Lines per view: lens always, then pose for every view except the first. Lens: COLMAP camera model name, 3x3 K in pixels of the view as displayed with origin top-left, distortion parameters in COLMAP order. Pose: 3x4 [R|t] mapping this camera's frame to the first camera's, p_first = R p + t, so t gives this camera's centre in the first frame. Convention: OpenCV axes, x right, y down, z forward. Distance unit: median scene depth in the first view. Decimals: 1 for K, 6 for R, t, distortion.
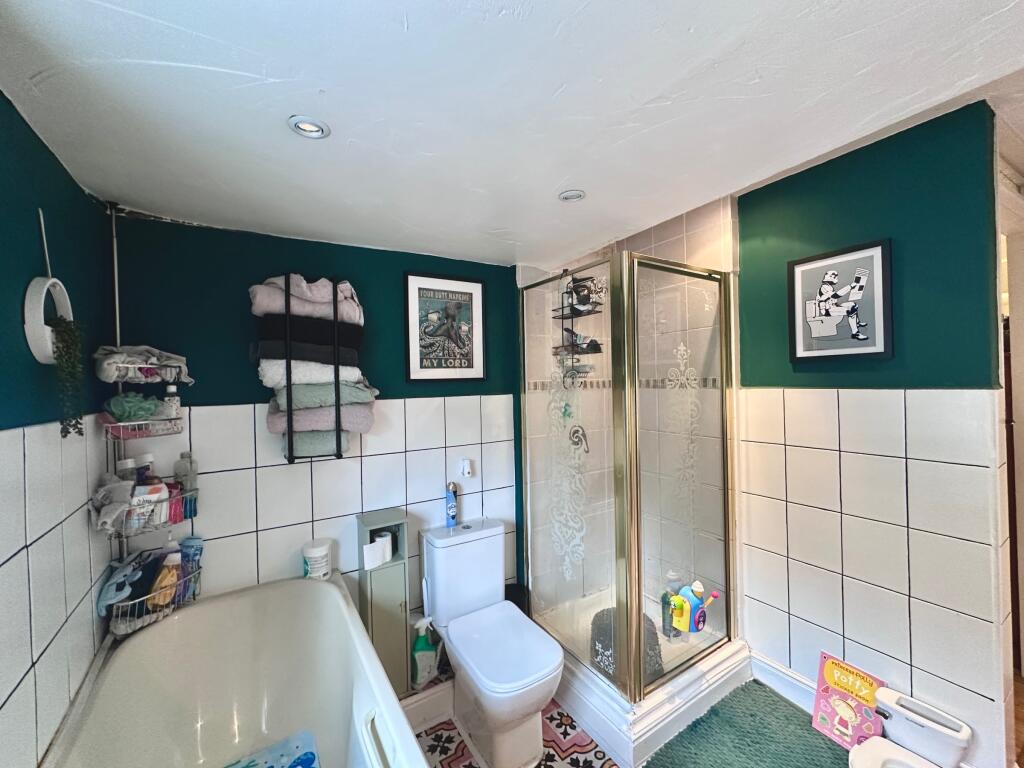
lens RADIAL K [[411.1, 0, 511.2], [0, 411.1, 381.2], [0, 0, 1]] dist [-0.003001, 0.001292]
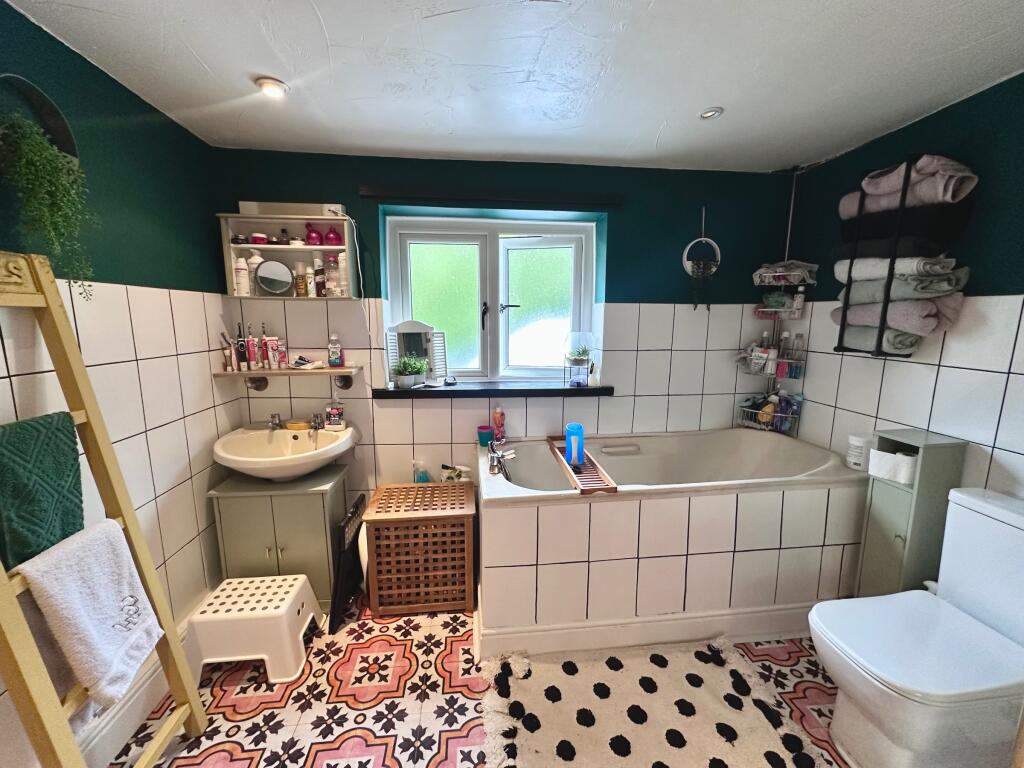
lens RADIAL K [[411.1, 0, 512.1], [0, 411.1, 381.3], [0, 0, 1]] dist [-0.003001, 0.001292]
pose [[-0.440400, 0.163662, -0.882759, 0.867234], [0.008749, 0.983980, 0.178064, 0.065808], [0.897759, 0.070696, -0.434776, 0.667694]]
